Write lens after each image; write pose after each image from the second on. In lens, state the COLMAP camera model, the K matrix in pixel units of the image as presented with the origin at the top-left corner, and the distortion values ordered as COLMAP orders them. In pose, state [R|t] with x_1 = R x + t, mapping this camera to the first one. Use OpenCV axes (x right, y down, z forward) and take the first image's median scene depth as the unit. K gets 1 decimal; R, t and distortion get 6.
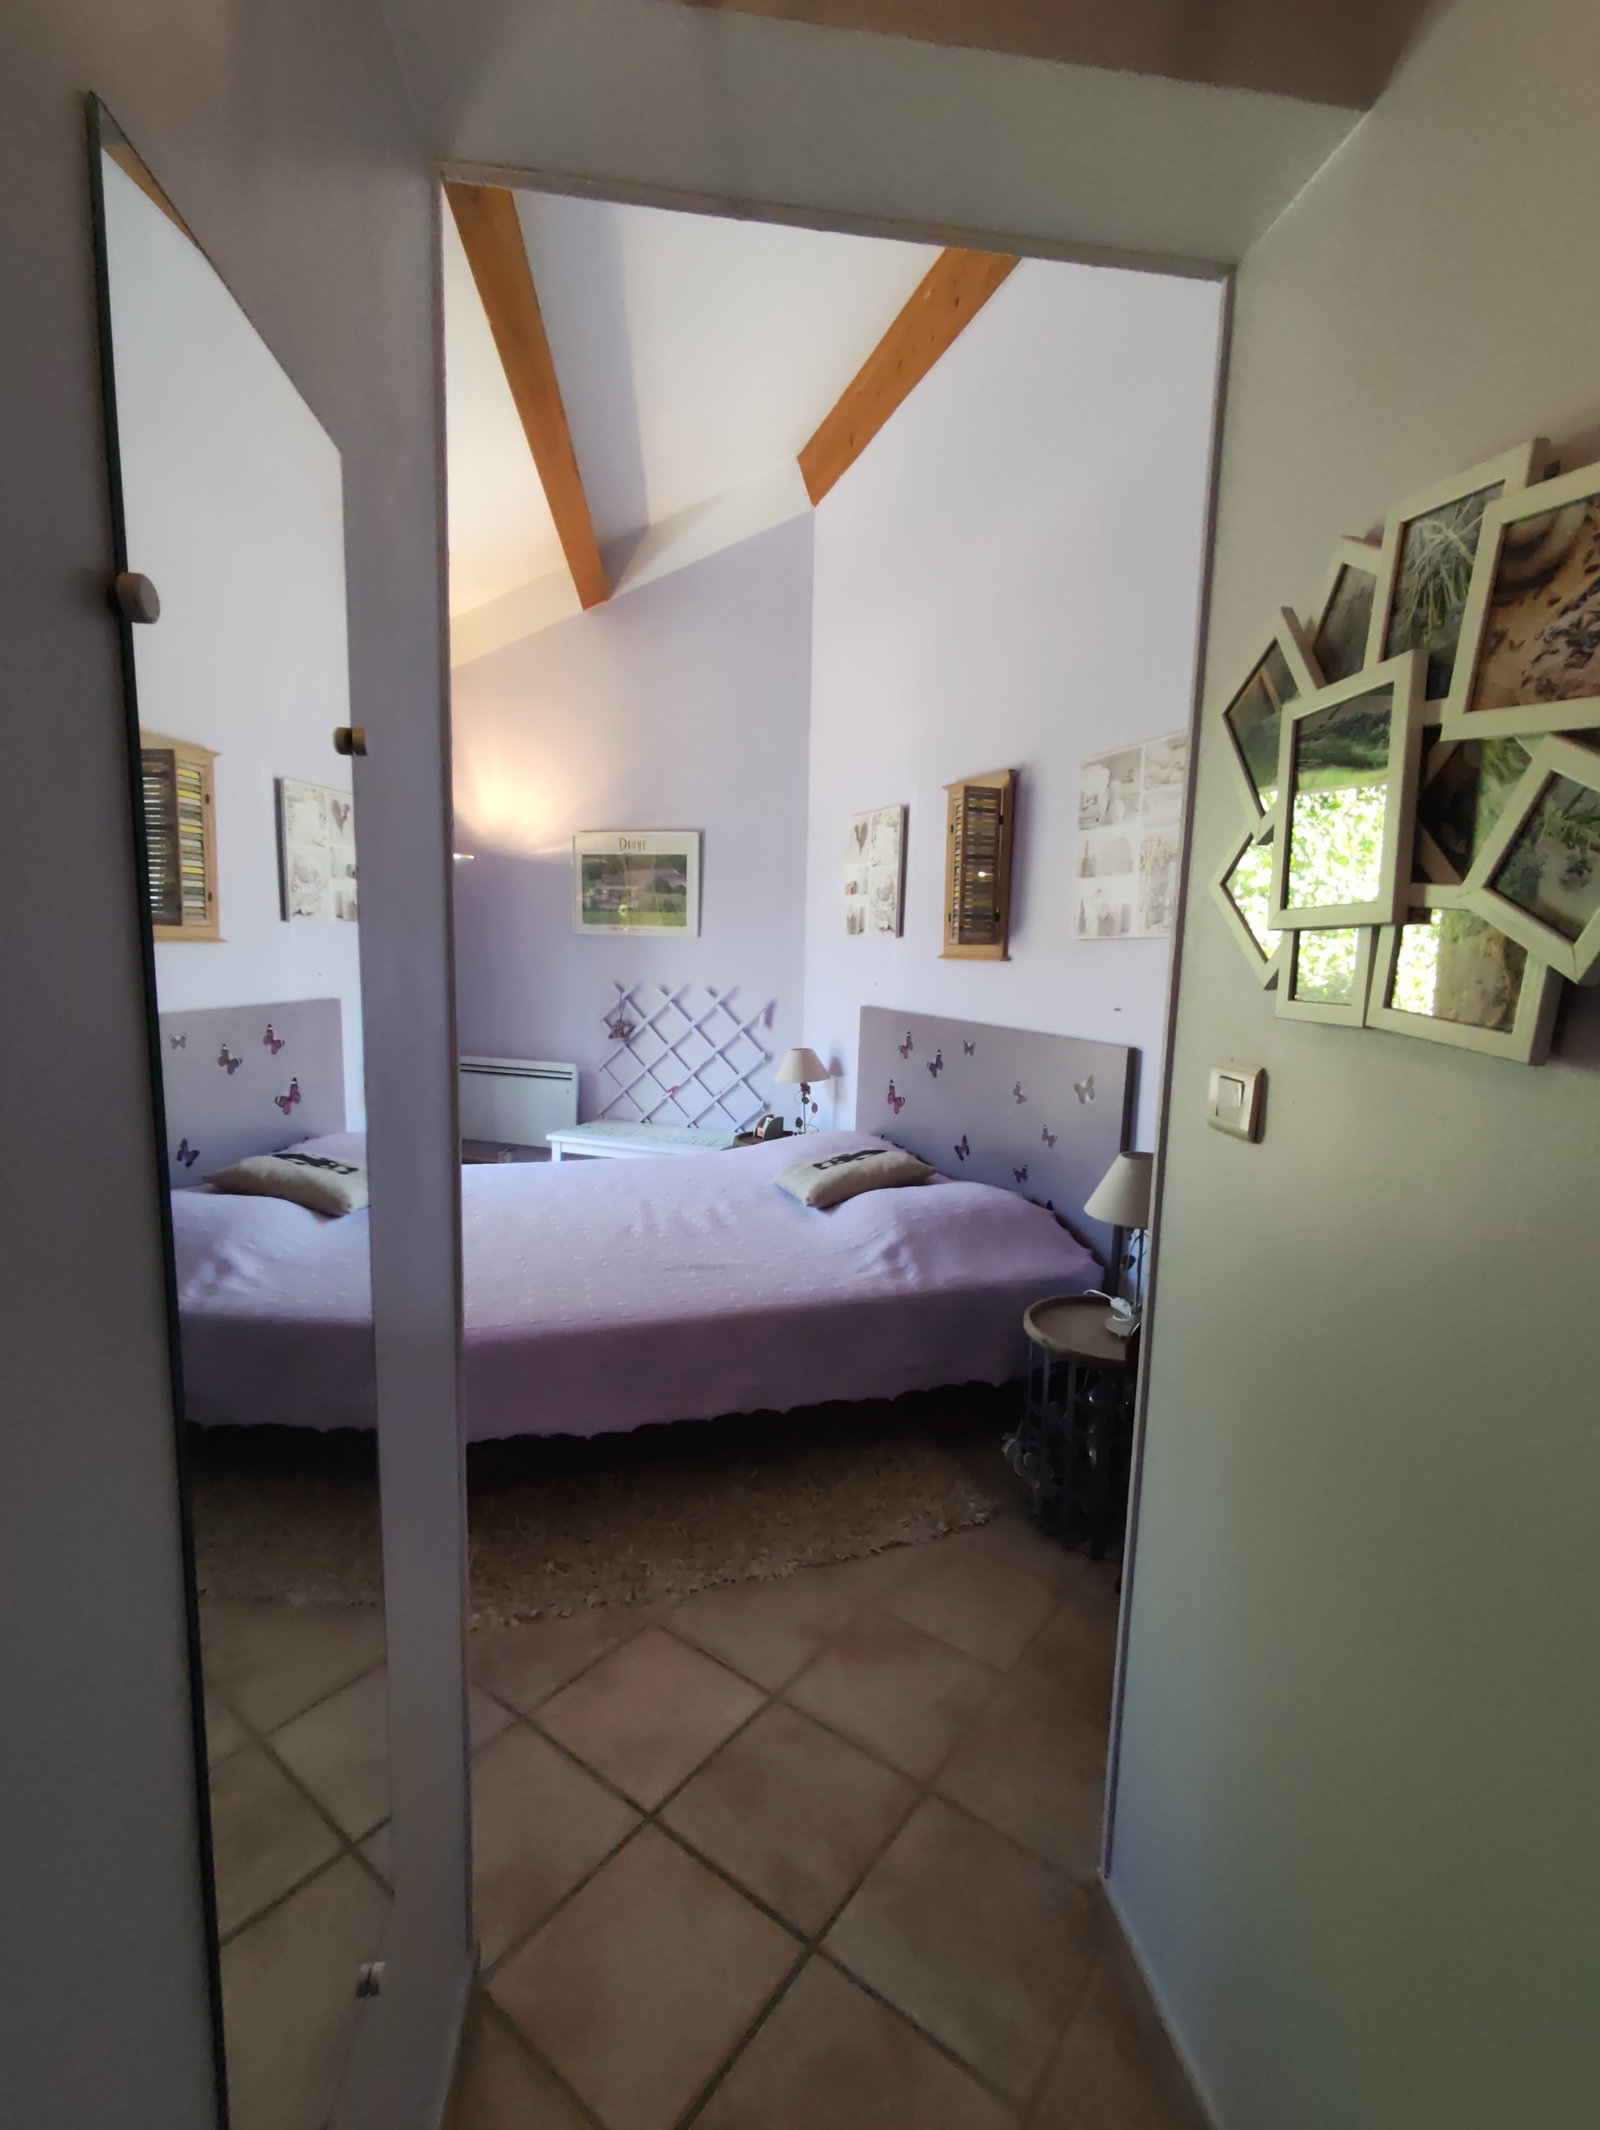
lens RADIAL K [[956.4, 0, 820.6], [0, 956.4, 1066.0], [0, 0, 1]] dist [-0.002743, -0.000550]
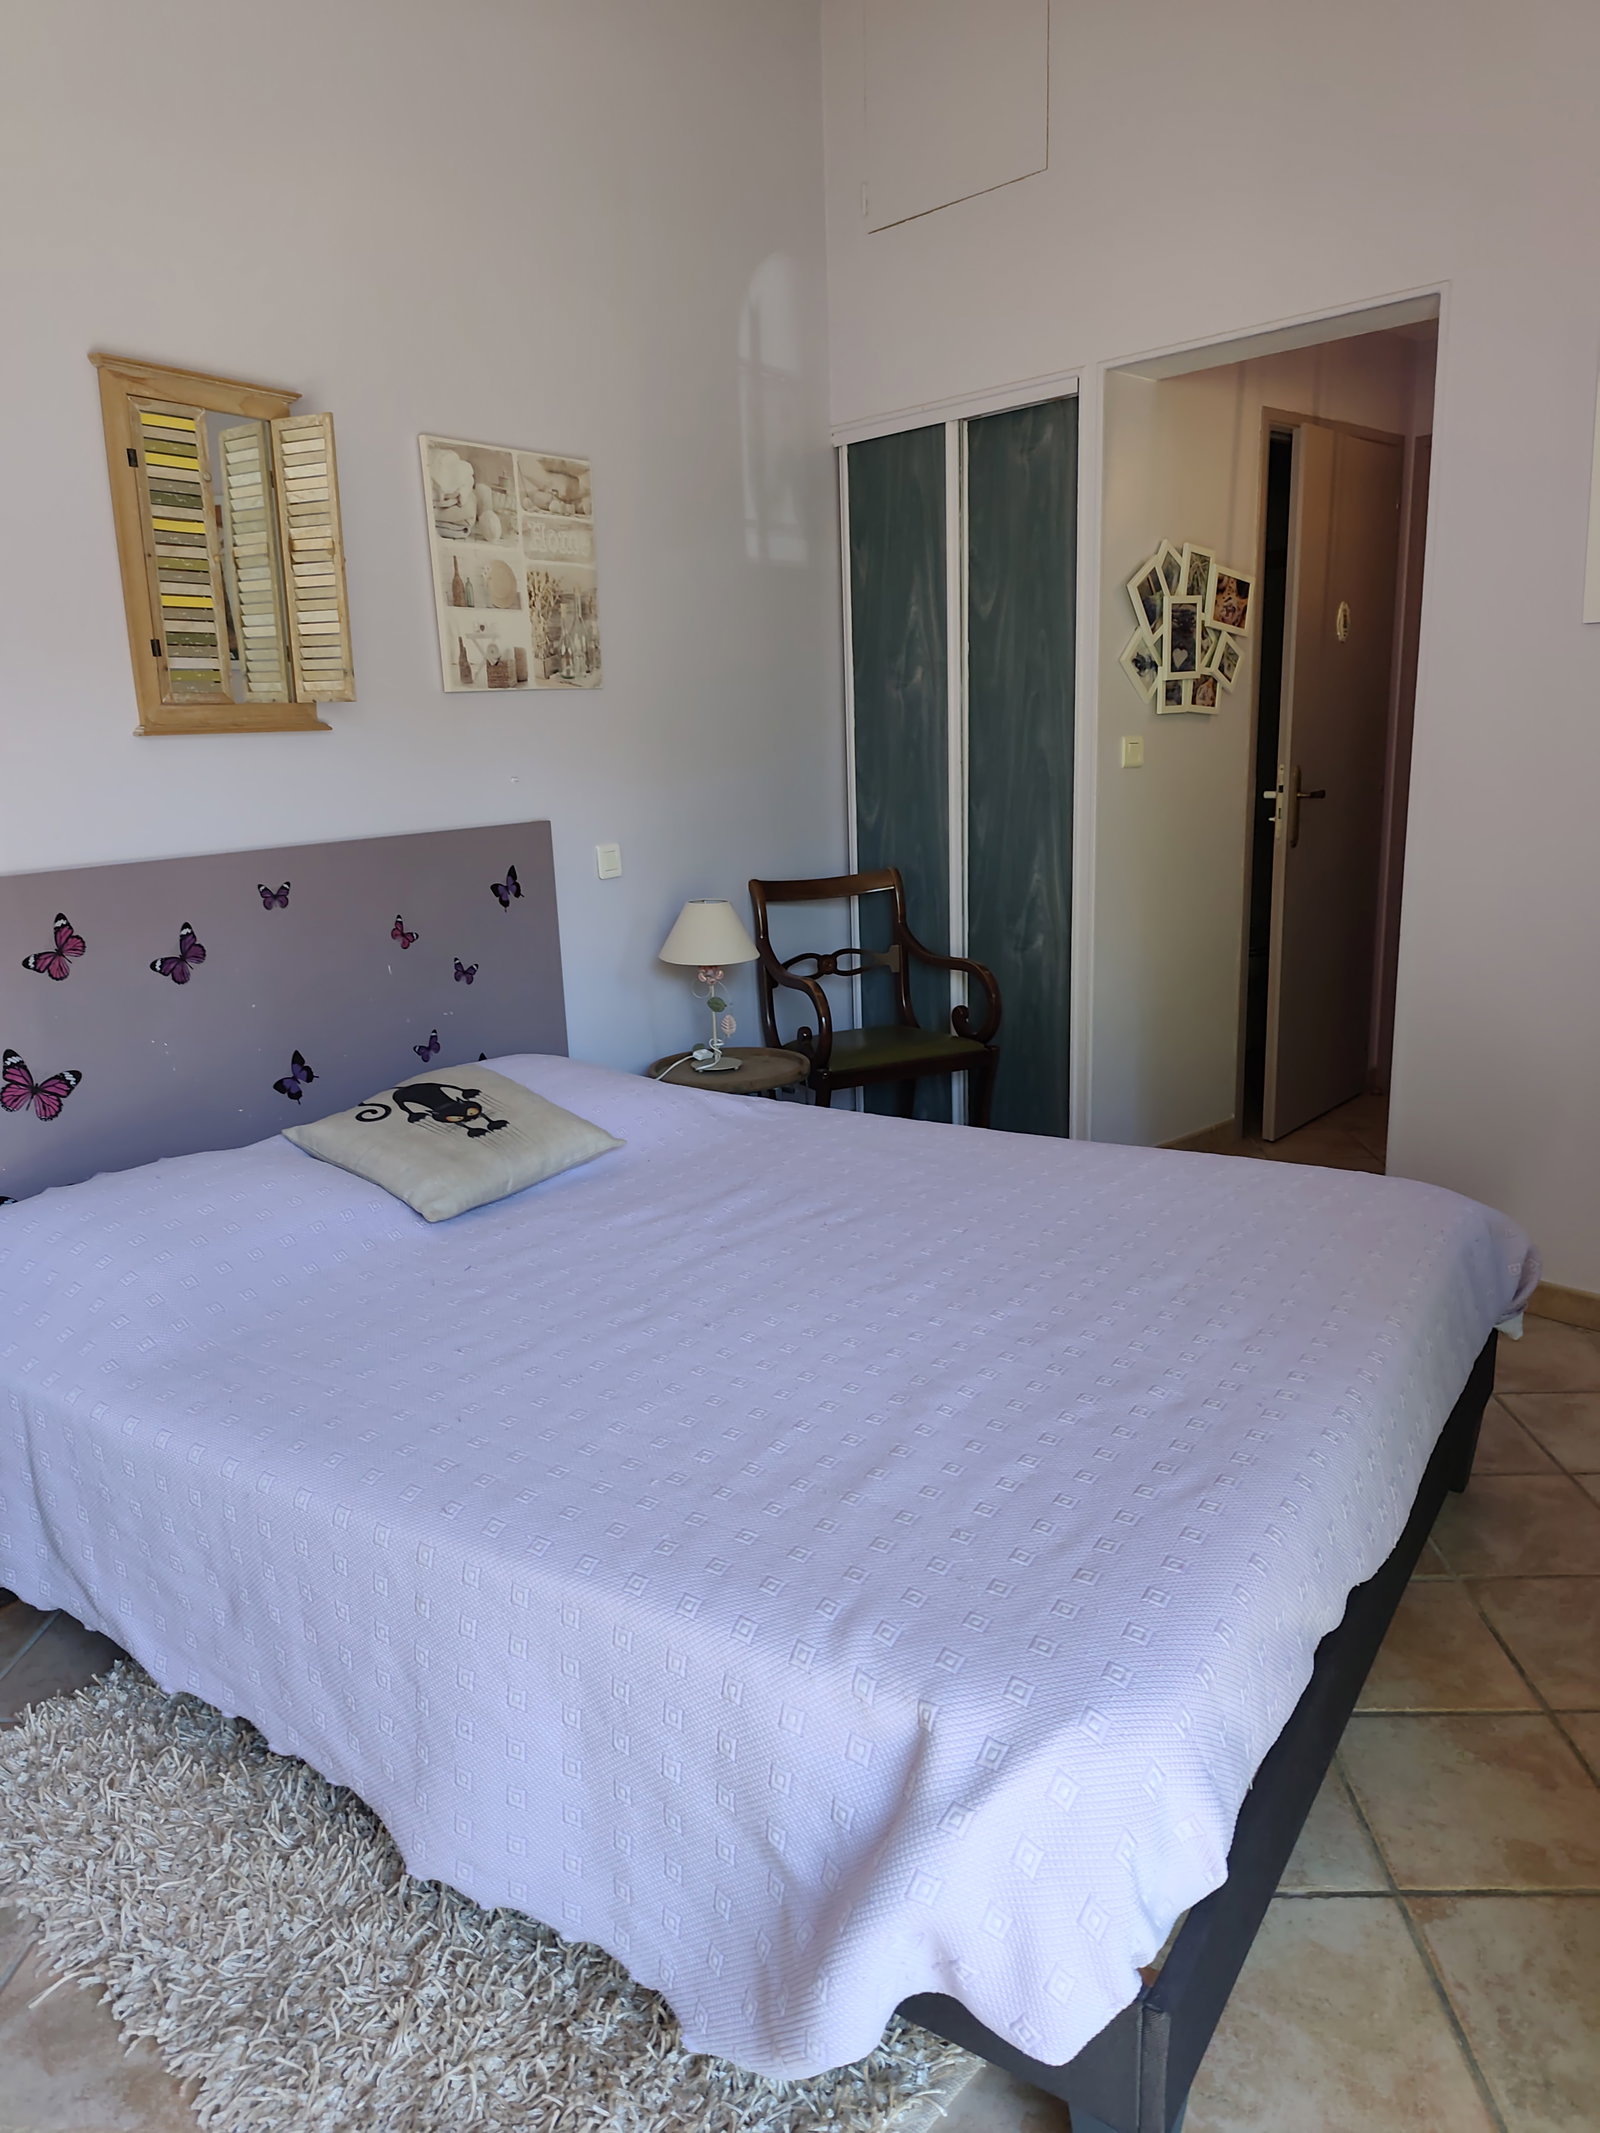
lens RADIAL K [[1492.0, 0, 800.0], [0, 1492.0, 1066.5], [0, 0, 1]] dist [0.068676, -0.108015]
pose [[-0.562679, -0.197173, 0.802817, -0.493514], [0.119139, 0.941659, 0.314776, -0.110078], [-0.818045, 0.272764, -0.506361, 0.823643]]
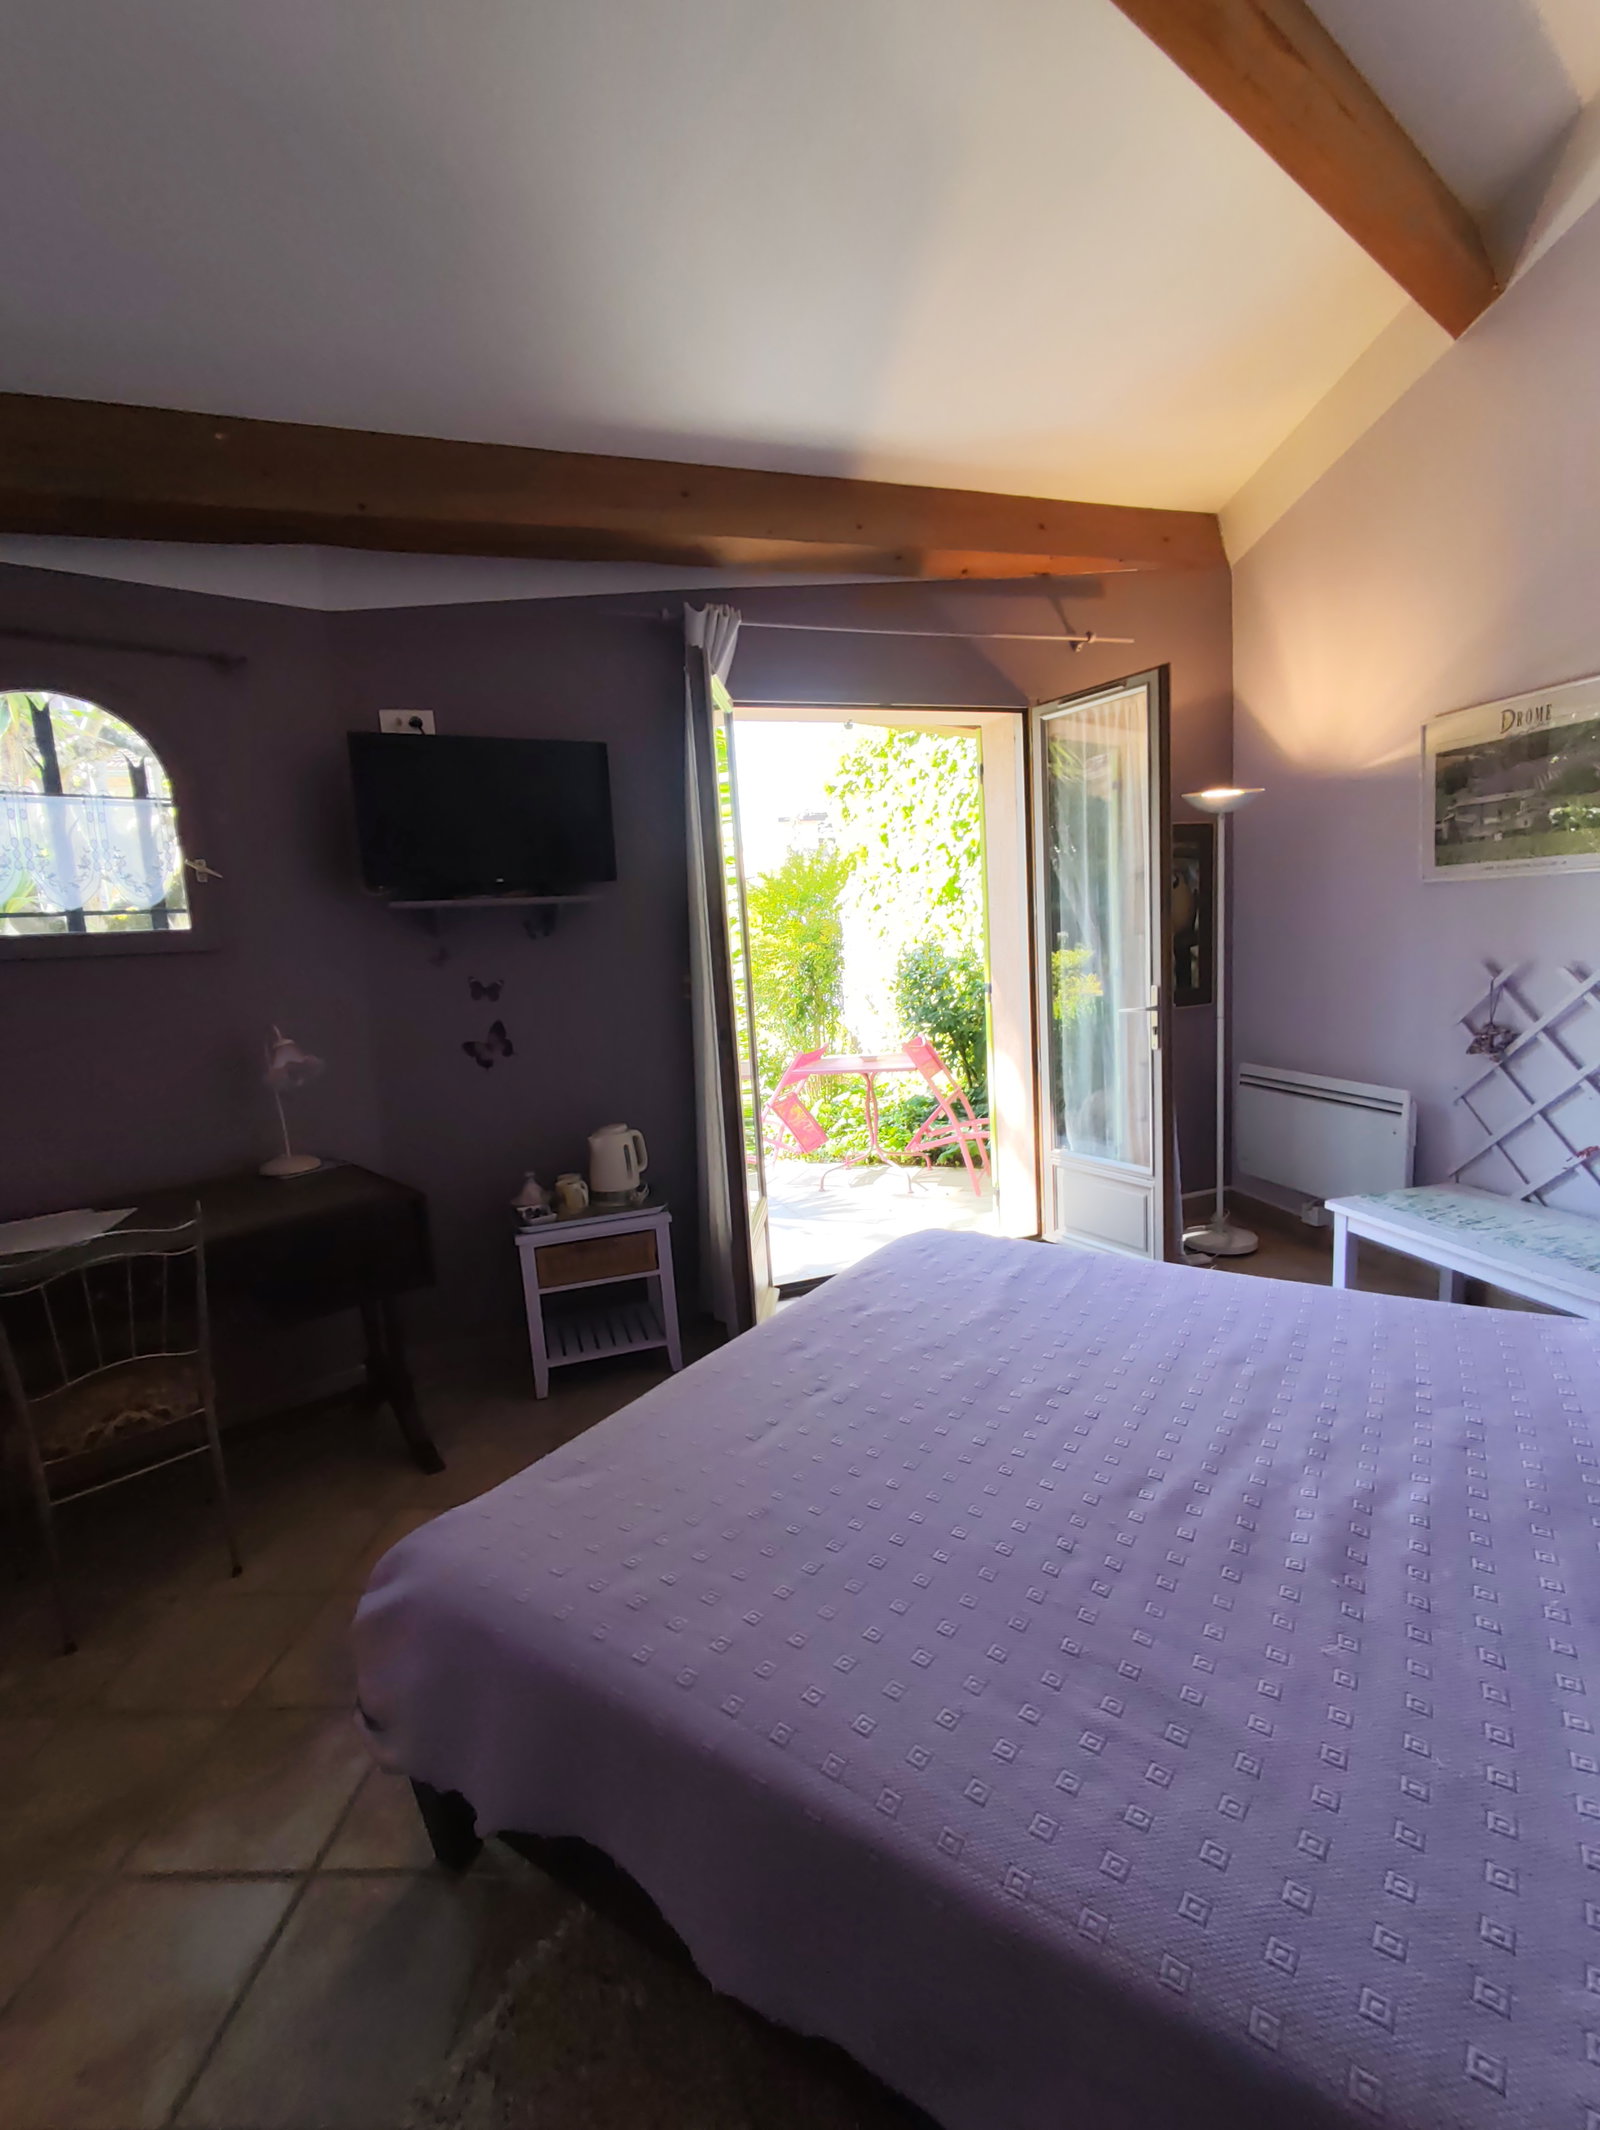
lens RADIAL K [[968.7, 0, 800.0], [0, 968.7, 1065.0], [0, 0, 1]] dist [-0.000693, -0.000121]
pose [[0.540928, 0.055038, -0.839266, 0.066164], [-0.030606, 0.998484, 0.045753, -0.037874], [0.840512, 0.000937, 0.541793, 0.328916]]
